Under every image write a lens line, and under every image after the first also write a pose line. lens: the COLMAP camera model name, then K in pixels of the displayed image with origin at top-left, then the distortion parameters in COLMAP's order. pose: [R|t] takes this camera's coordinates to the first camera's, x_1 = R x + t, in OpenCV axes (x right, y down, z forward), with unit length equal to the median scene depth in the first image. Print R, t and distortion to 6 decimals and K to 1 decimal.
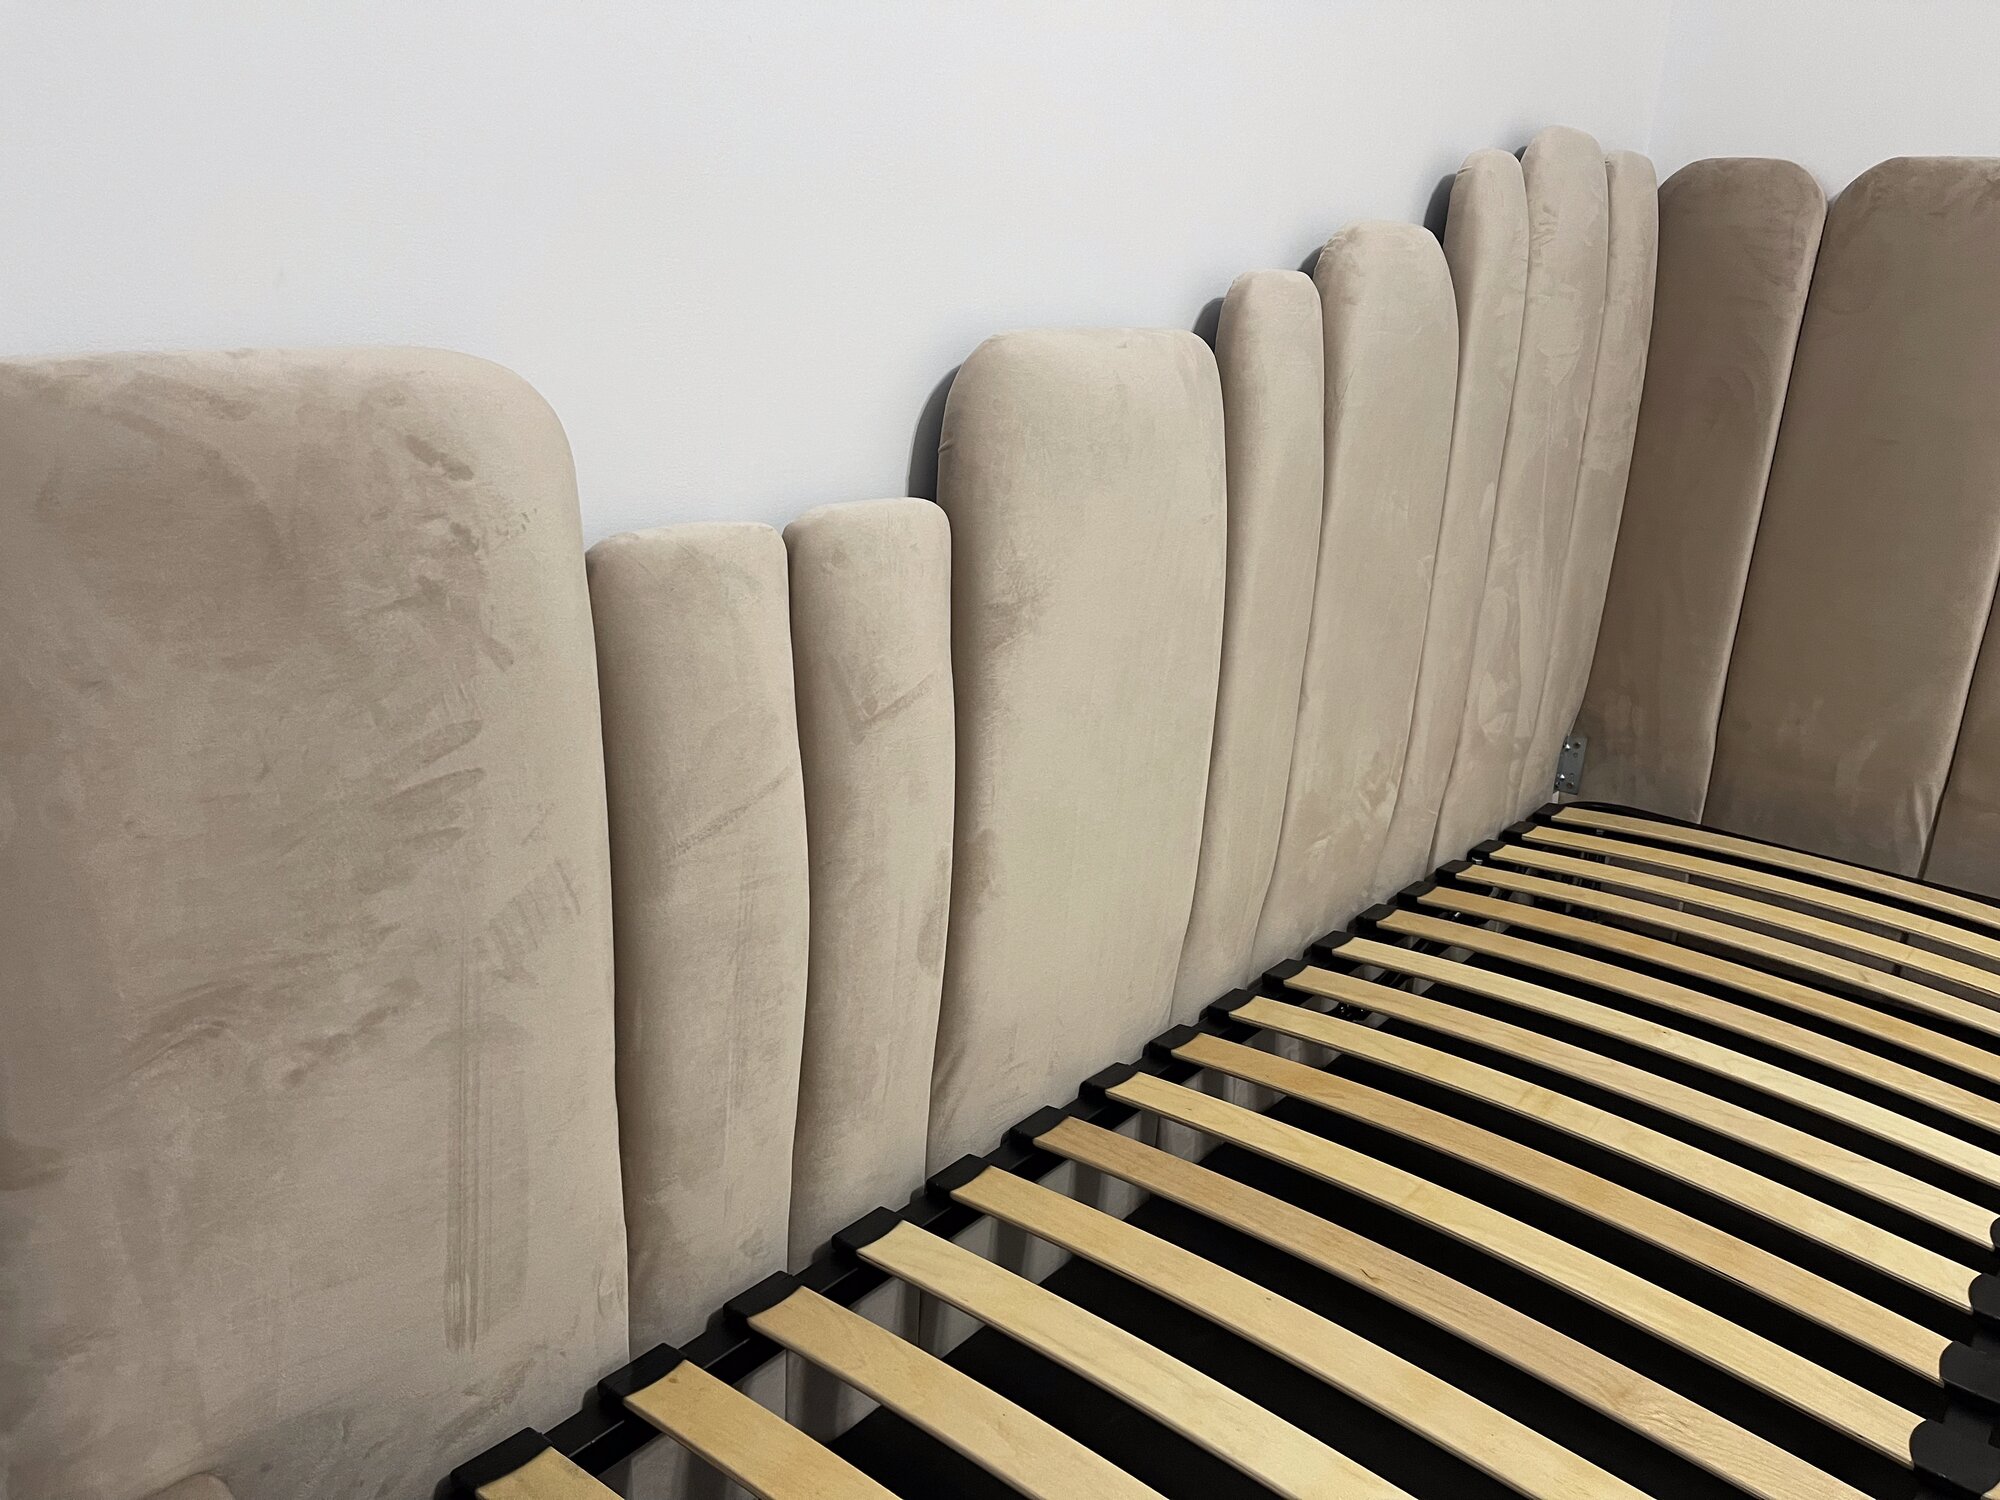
lens RADIAL K [[1515.1, 0, 987.6], [0, 1515.1, 734.3], [0, 0, 1]] dist [0.074870, -0.096757]
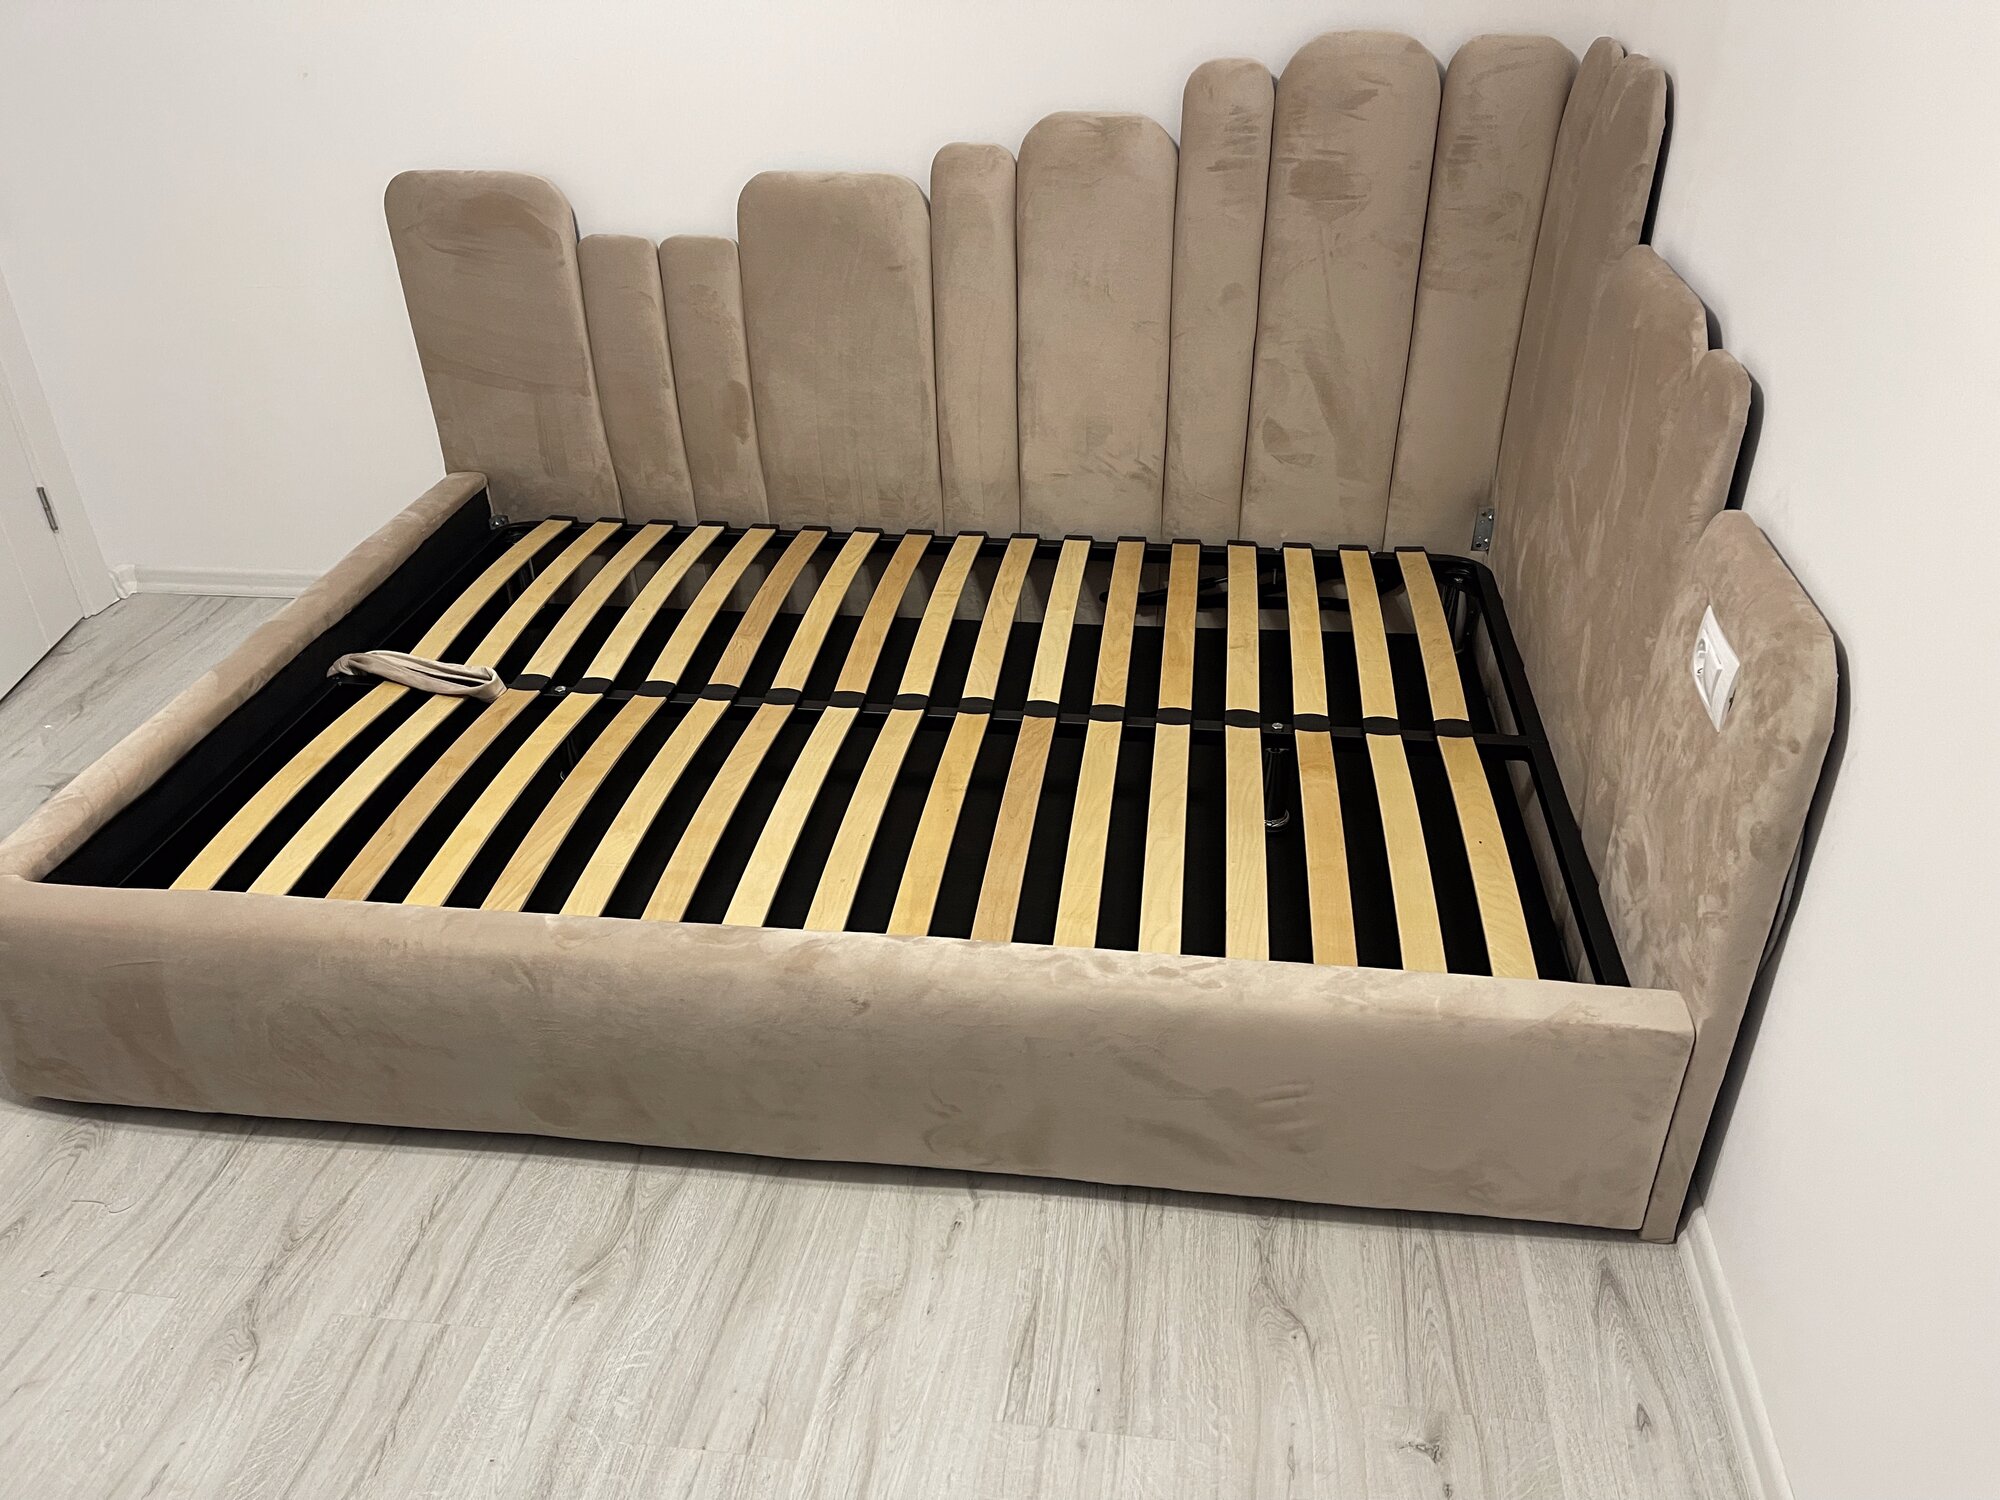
lens RADIAL K [[1515.1, 0, 1011.9], [0, 1515.1, 741.3], [0, 0, 1]] dist [0.074870, -0.096757]
pose [[0.545122, 0.385694, -0.744367, 2.607167], [-0.211605, 0.922440, 0.322999, -0.323046], [0.811212, -0.018562, 0.584457, -0.131390]]
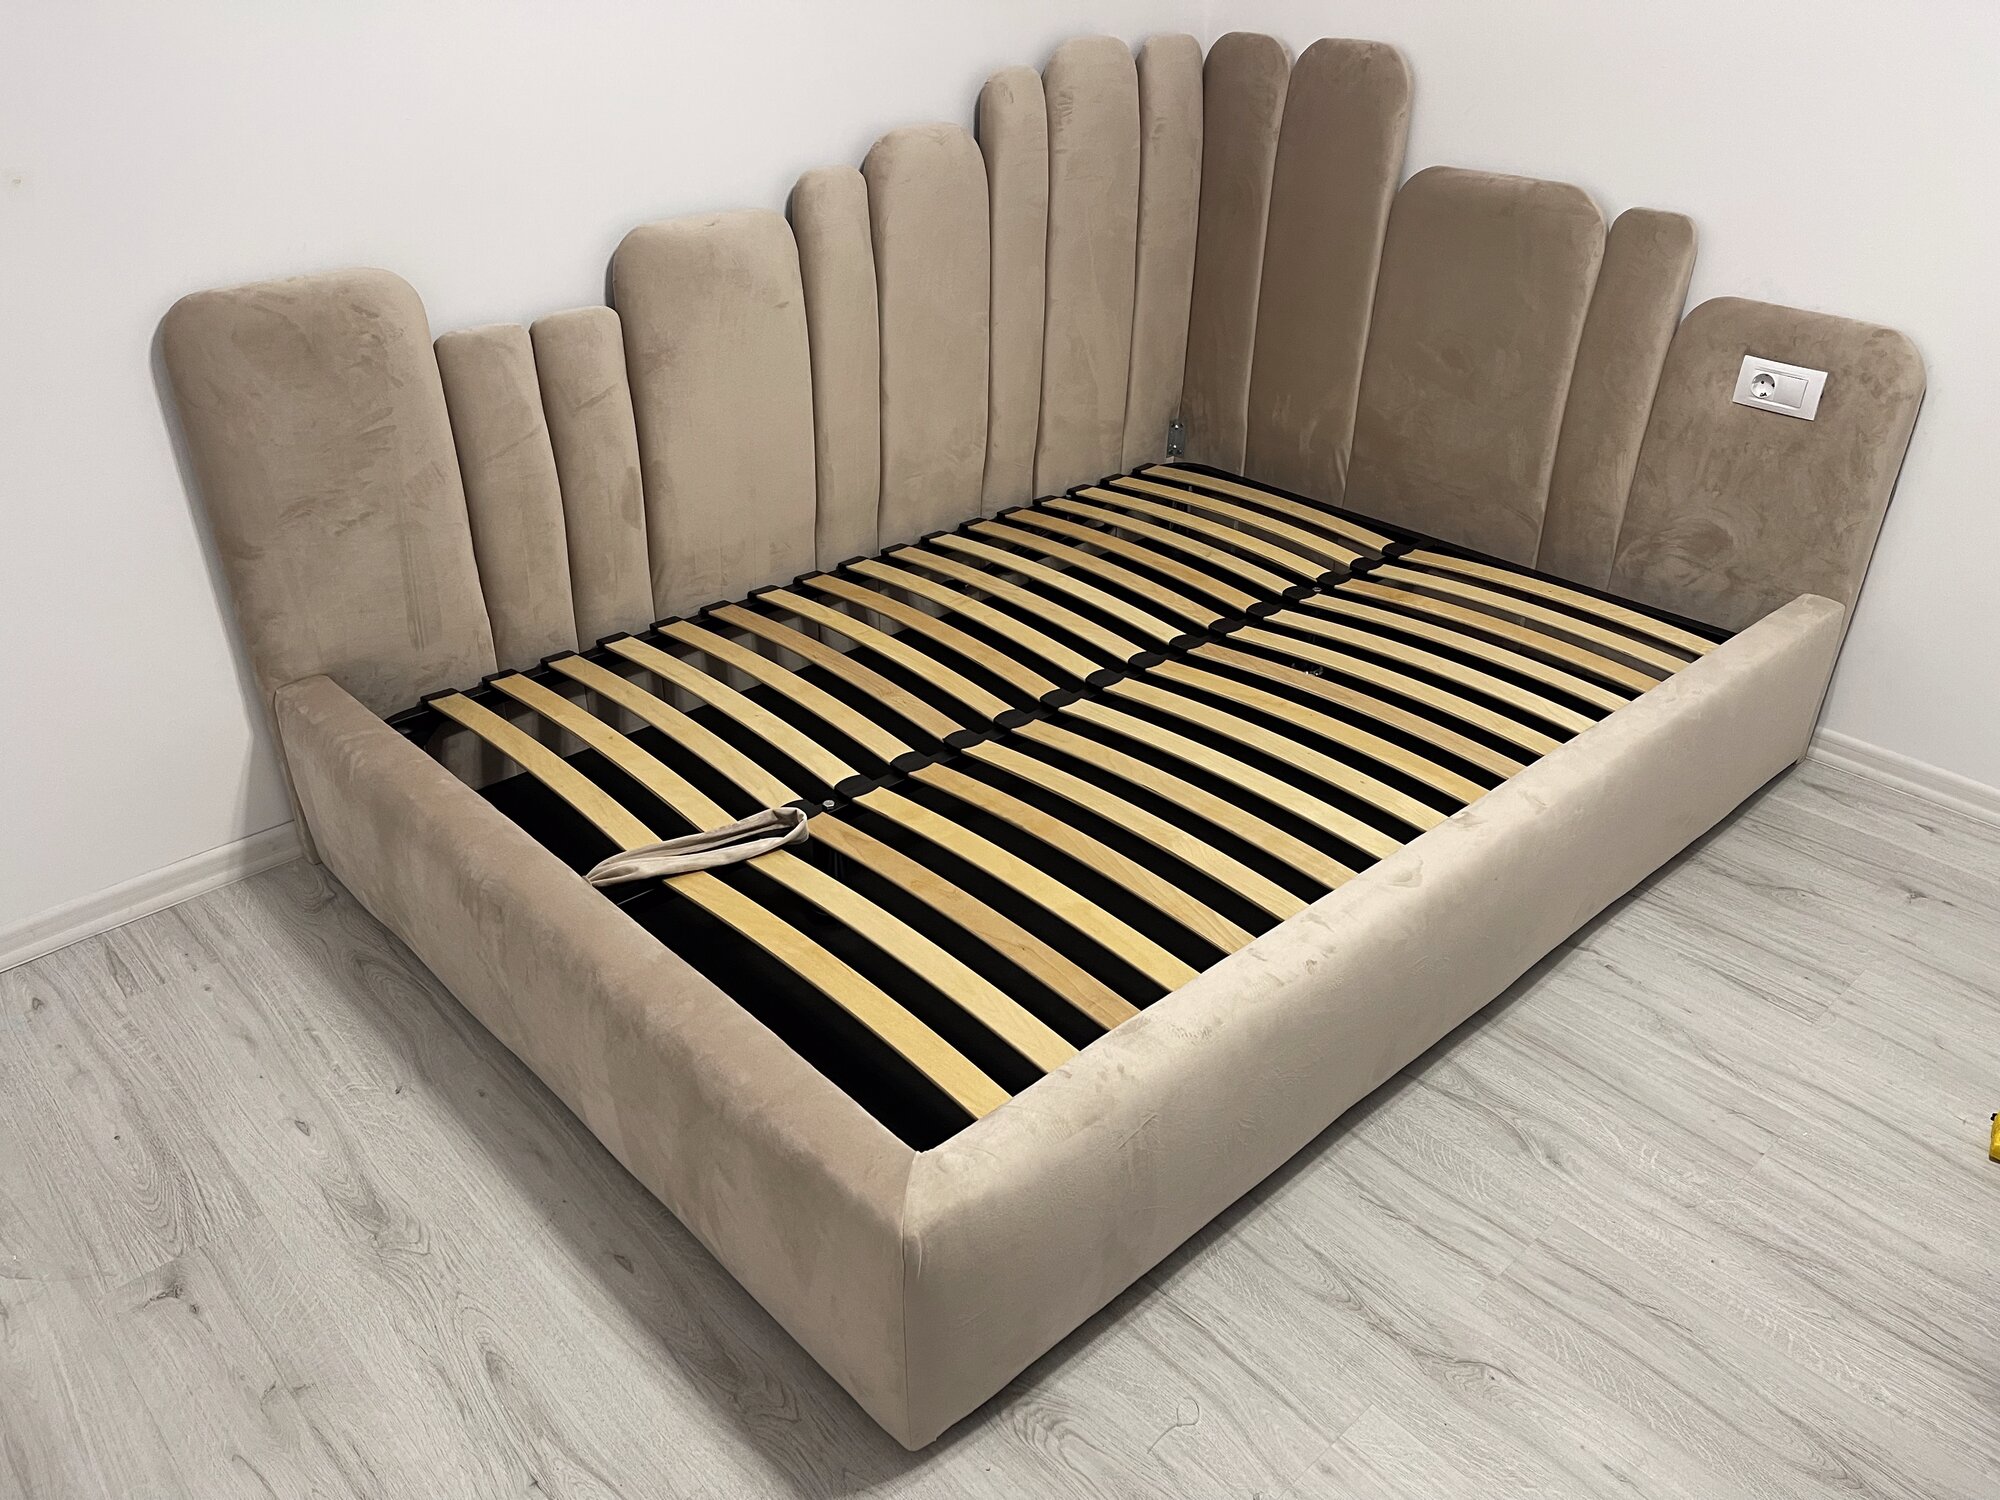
lens RADIAL K [[1515.1, 0, 990.4], [0, 1515.1, 747.3], [0, 0, 1]] dist [0.074870, -0.096757]
pose [[0.992101, 0.026289, -0.122654, 0.866200], [-0.000328, 0.978333, 0.207038, 0.014866], [0.125439, -0.205362, 0.970614, -1.323789]]
